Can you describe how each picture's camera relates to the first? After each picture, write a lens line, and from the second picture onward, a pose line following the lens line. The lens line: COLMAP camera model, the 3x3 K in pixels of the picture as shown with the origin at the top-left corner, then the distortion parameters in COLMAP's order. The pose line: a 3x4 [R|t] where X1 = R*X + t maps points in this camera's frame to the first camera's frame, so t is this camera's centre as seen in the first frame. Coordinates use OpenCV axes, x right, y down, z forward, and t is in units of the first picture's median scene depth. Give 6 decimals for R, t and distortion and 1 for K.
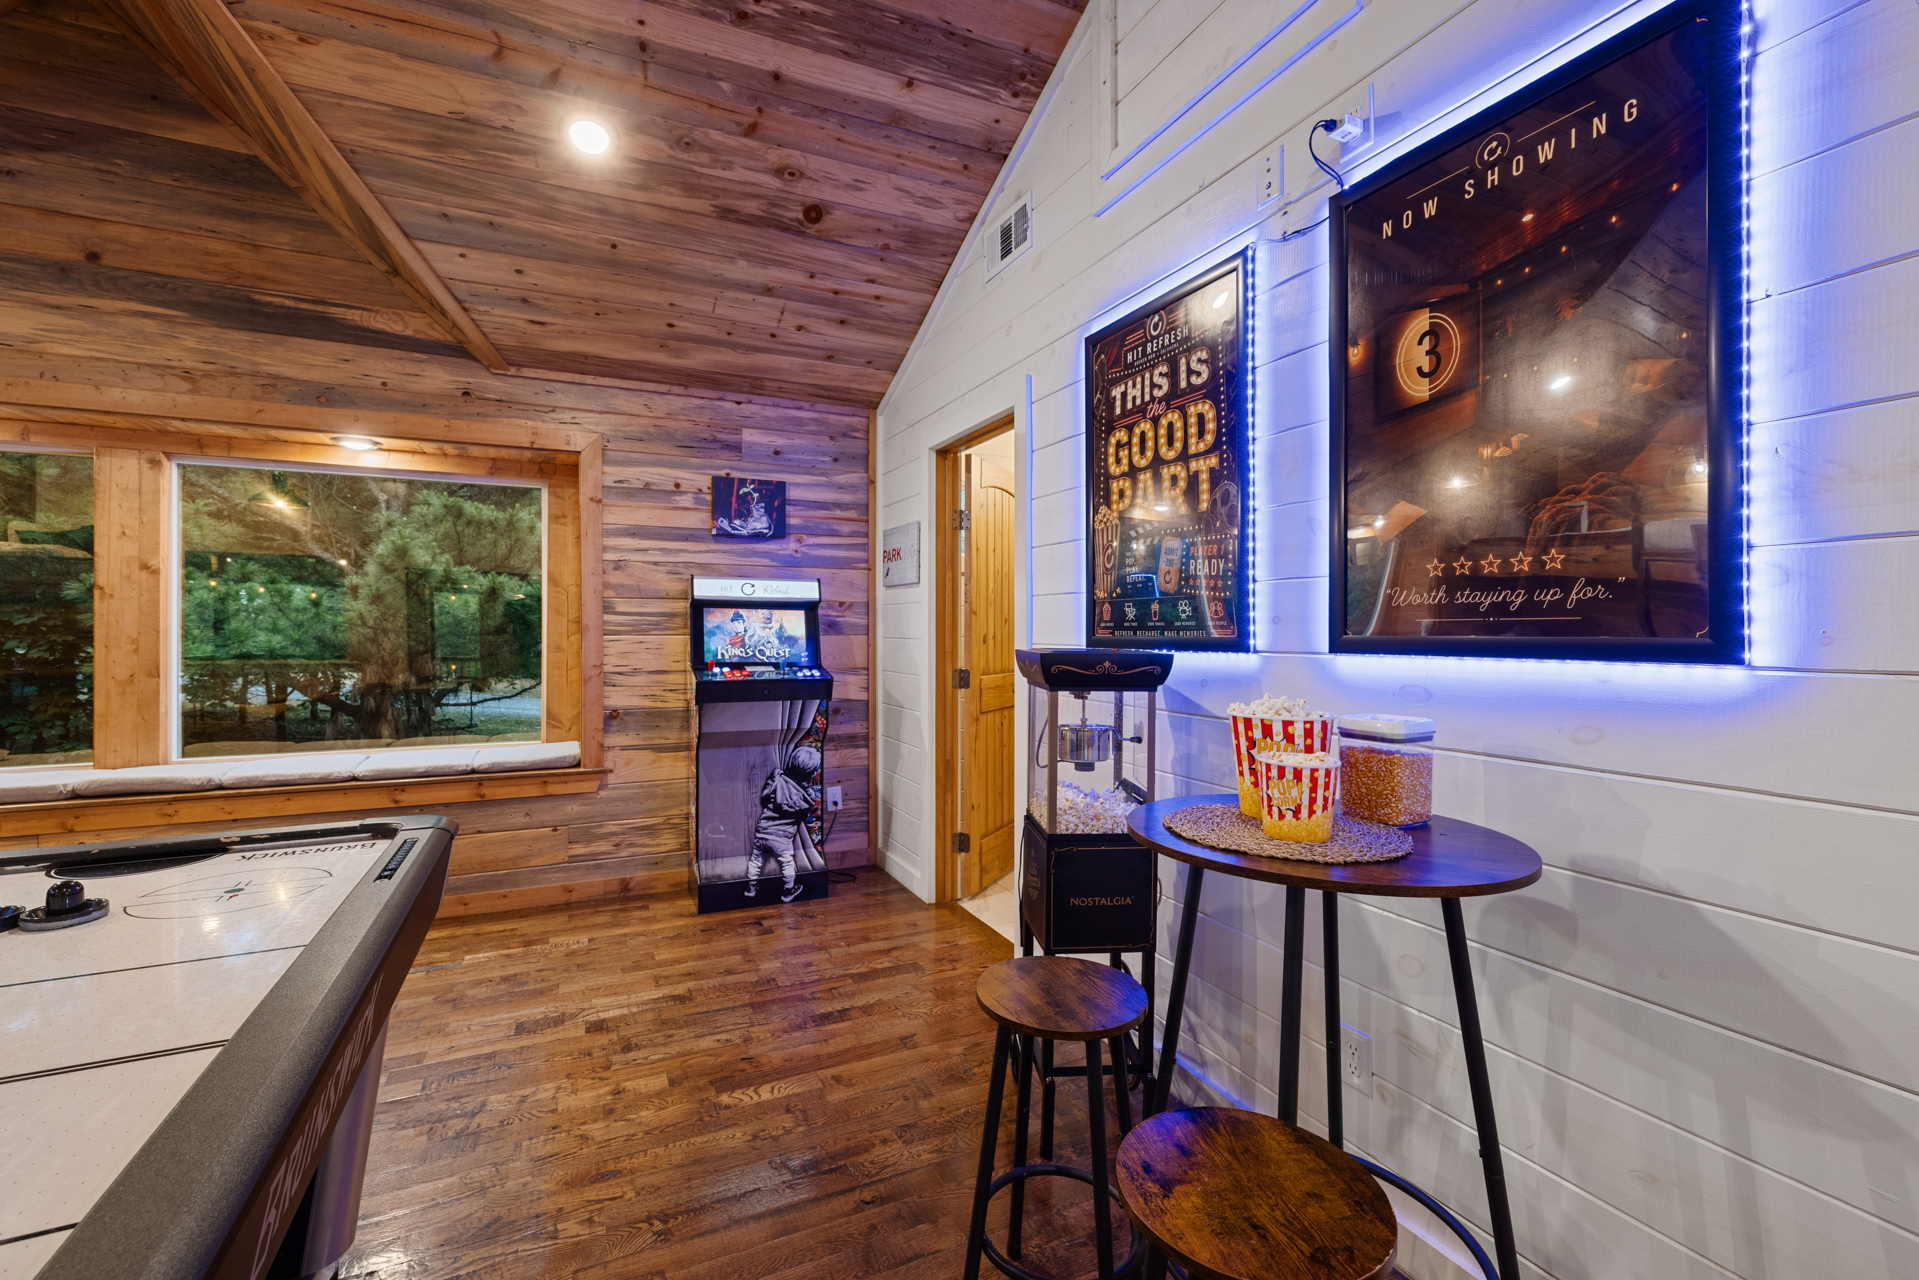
lens RADIAL K [[807.2, 0, 946.5], [0, 807.2, 631.9], [0, 0, 1]] dist [0.000731, 0.000226]
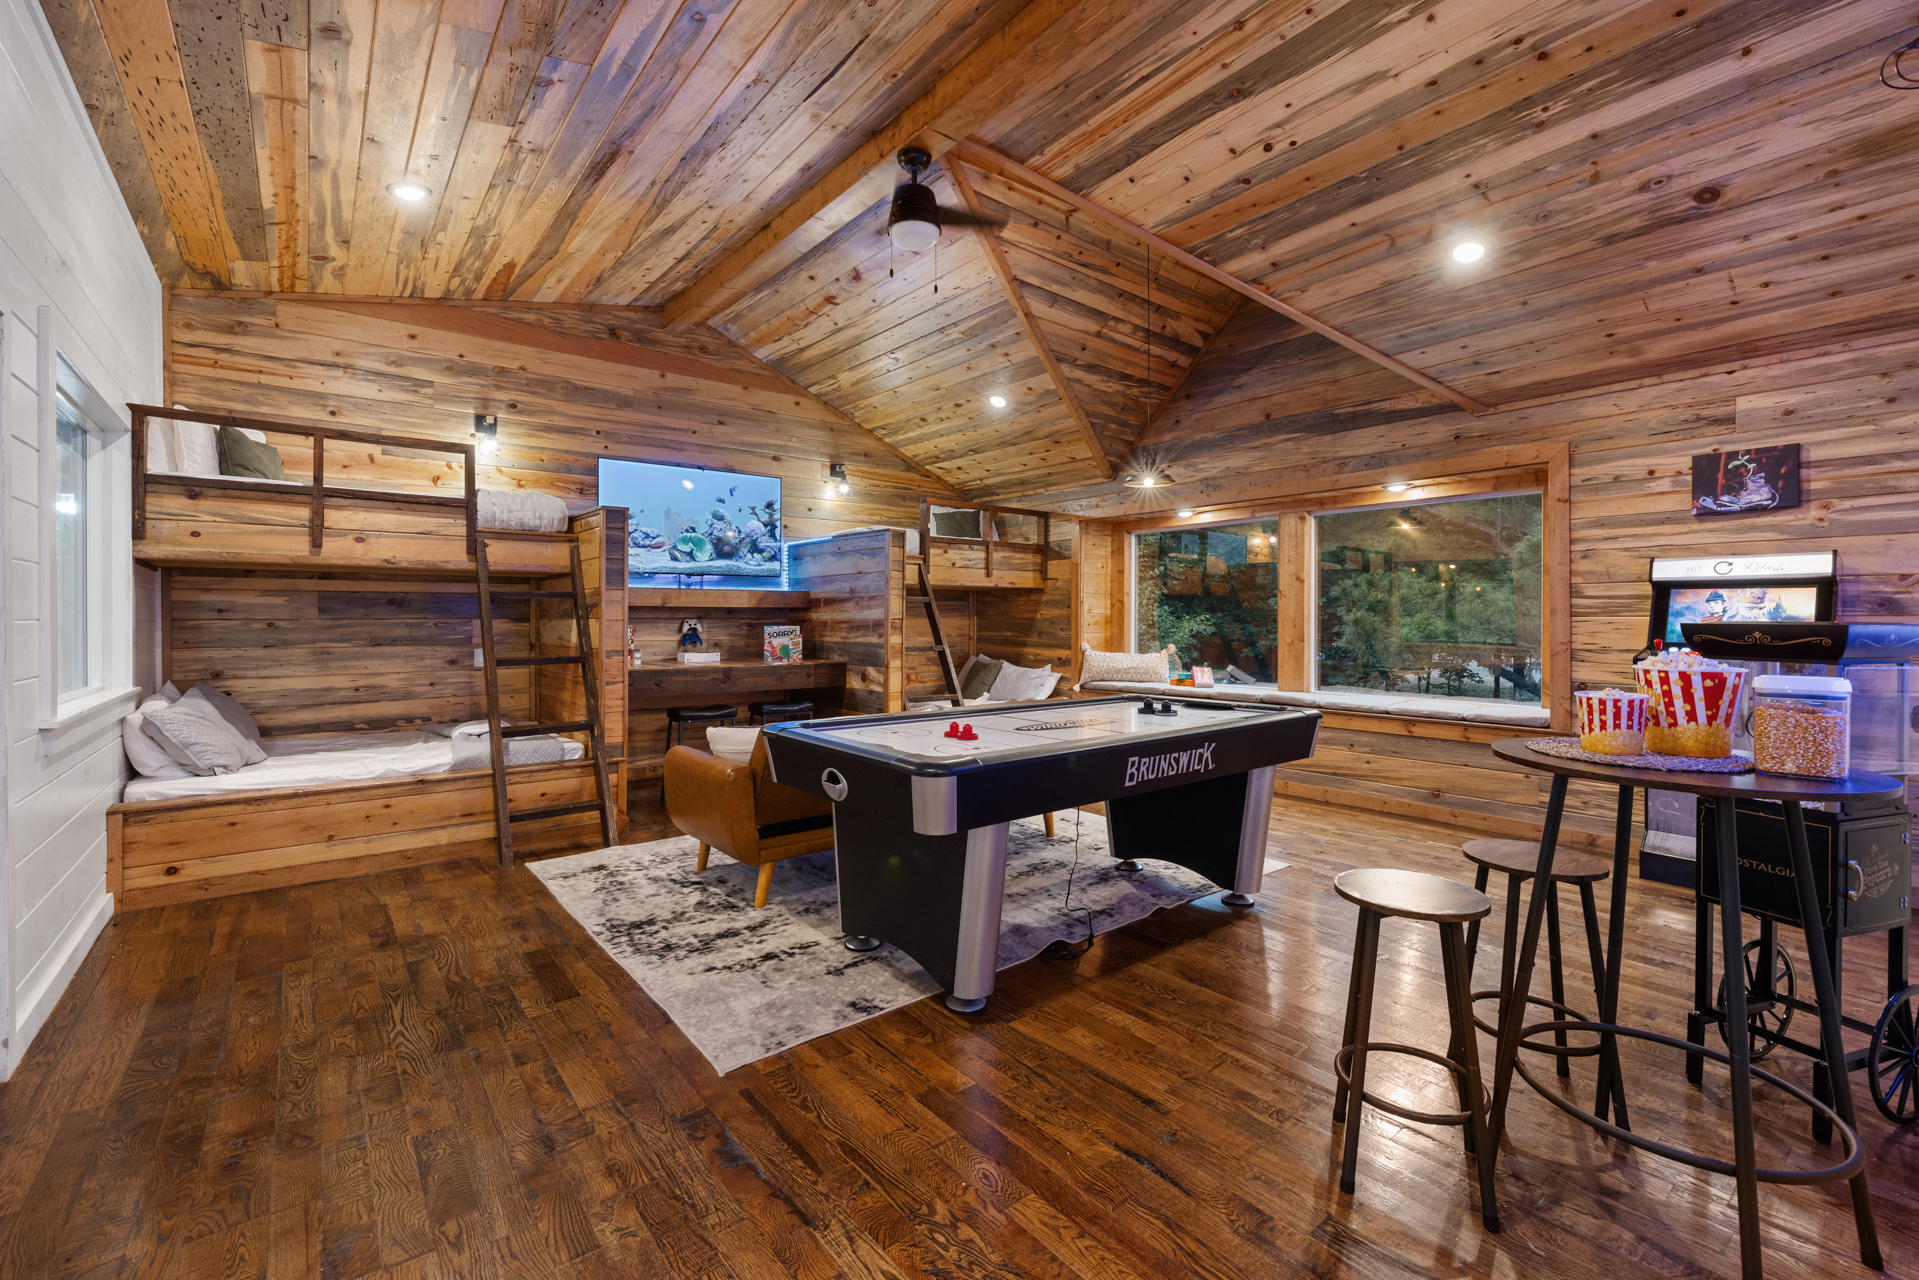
lens RADIAL K [[814.7, 0, 953.8], [0, 814.7, 618.5], [0, 0, 1]] dist [0.000745, 0.000583]
pose [[0.232436, -0.003474, -0.972605, 0.499358], [-0.001874, 0.999990, -0.004019, 0.013089], [0.972610, 0.002757, 0.232427, -0.123061]]
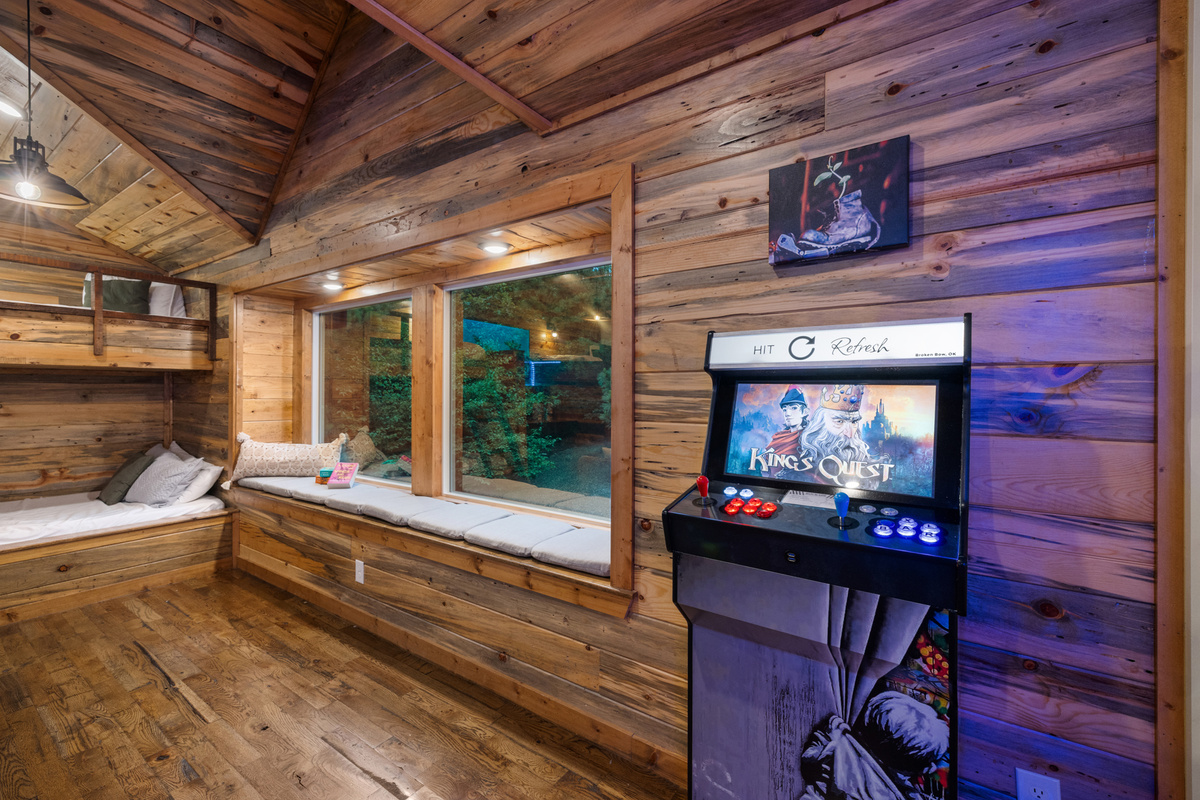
lens RADIAL K [[505.2, 0, 596.7], [0, 505.2, 393.5], [0, 0, 1]] dist [0.000291, 0.000440]
pose [[0.499393, 0.002807, -0.866371, -0.020507], [-0.004096, 0.999991, 0.000879, -0.022616], [0.866366, 0.003110, 0.499400, 0.727908]]
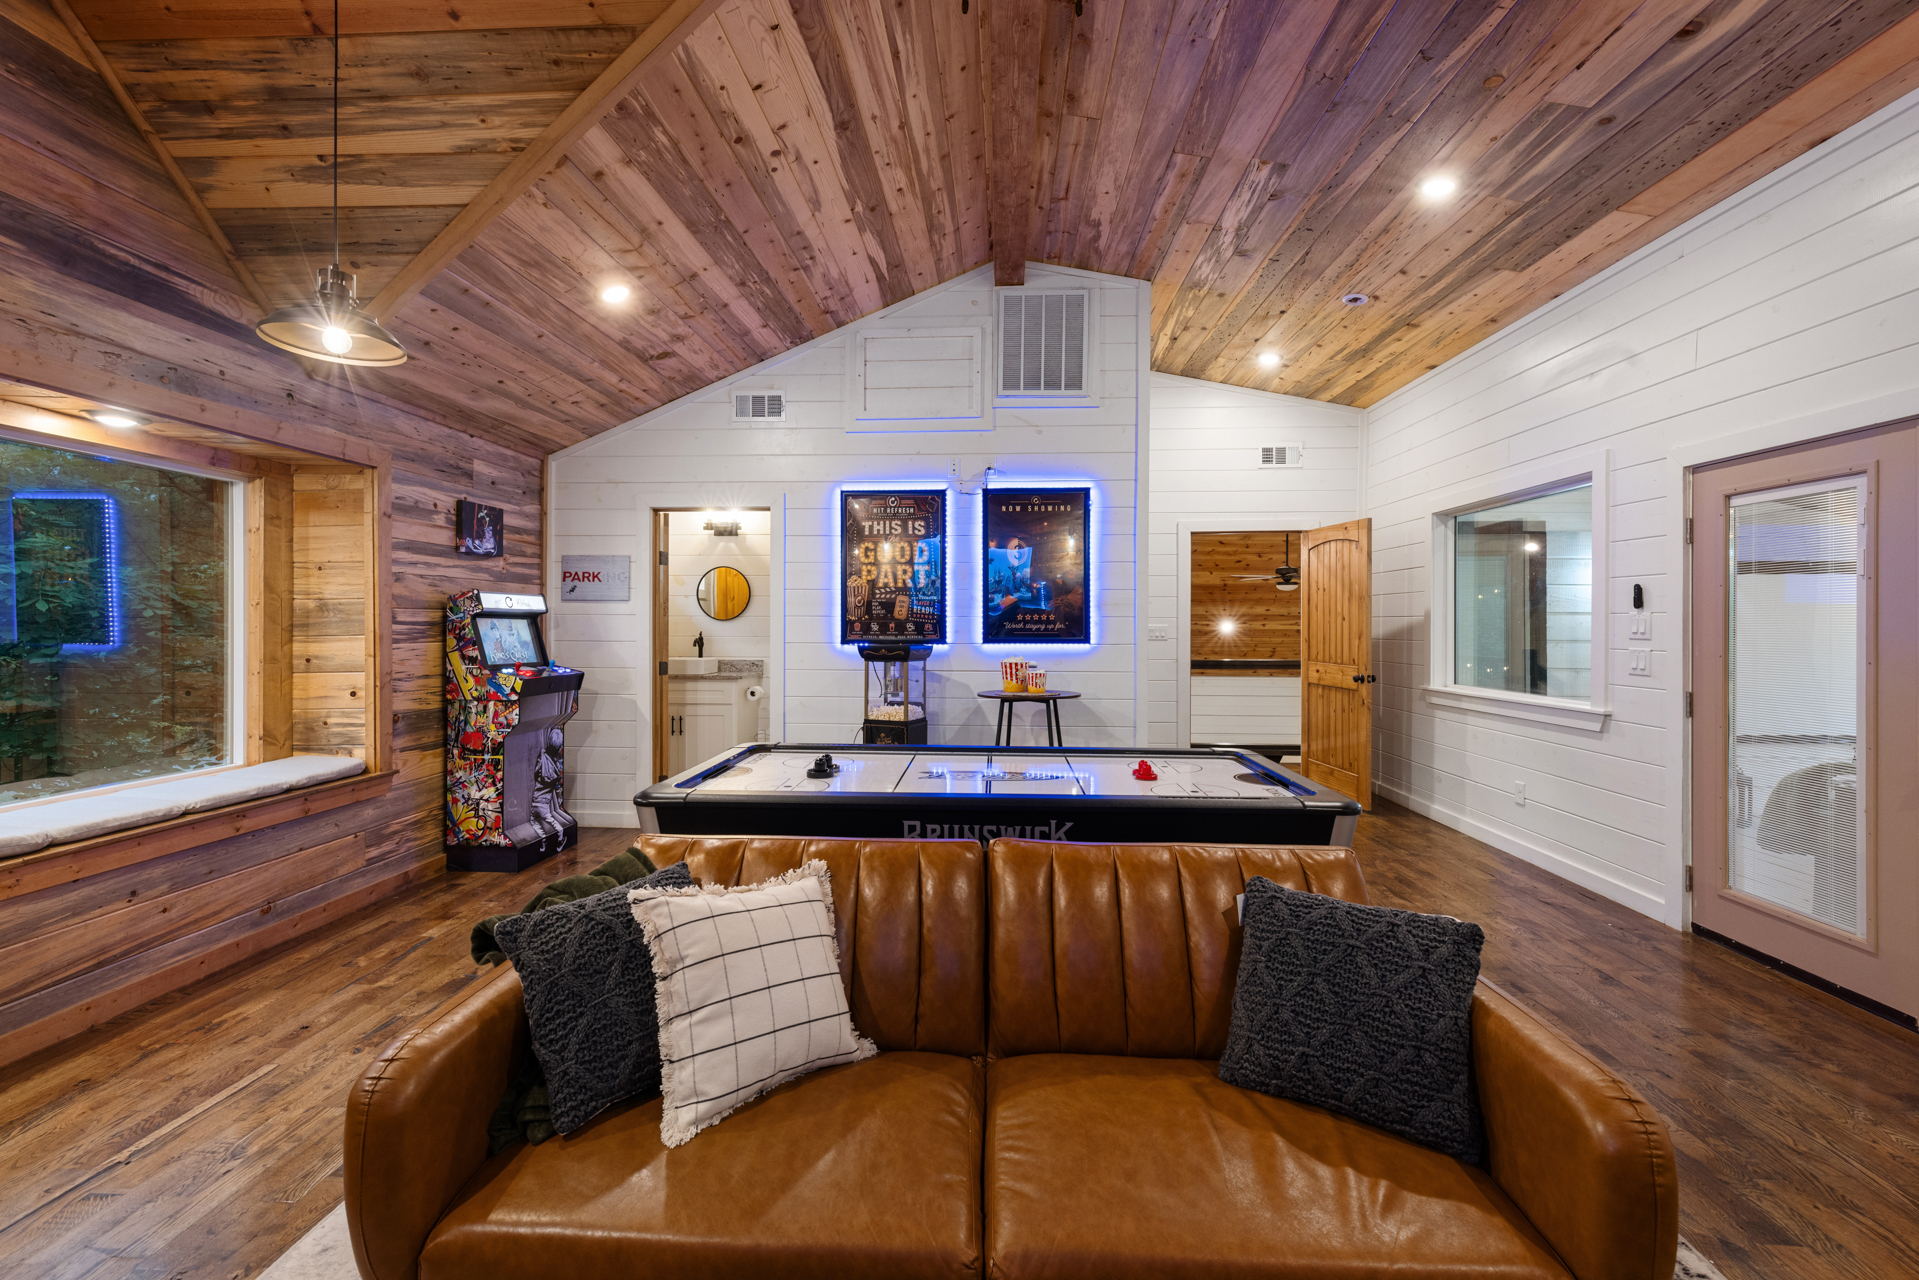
lens RADIAL K [[809.0, 0, 948.6], [0, 809.0, 621.1], [0, 0, 1]] dist [-0.001280, -0.000078]
pose [[0.479402, 0.001908, 0.877593, -1.001942], [0.001202, 0.999995, -0.002832, -0.021655], [-0.877595, 0.002413, 0.479398, -0.139711]]
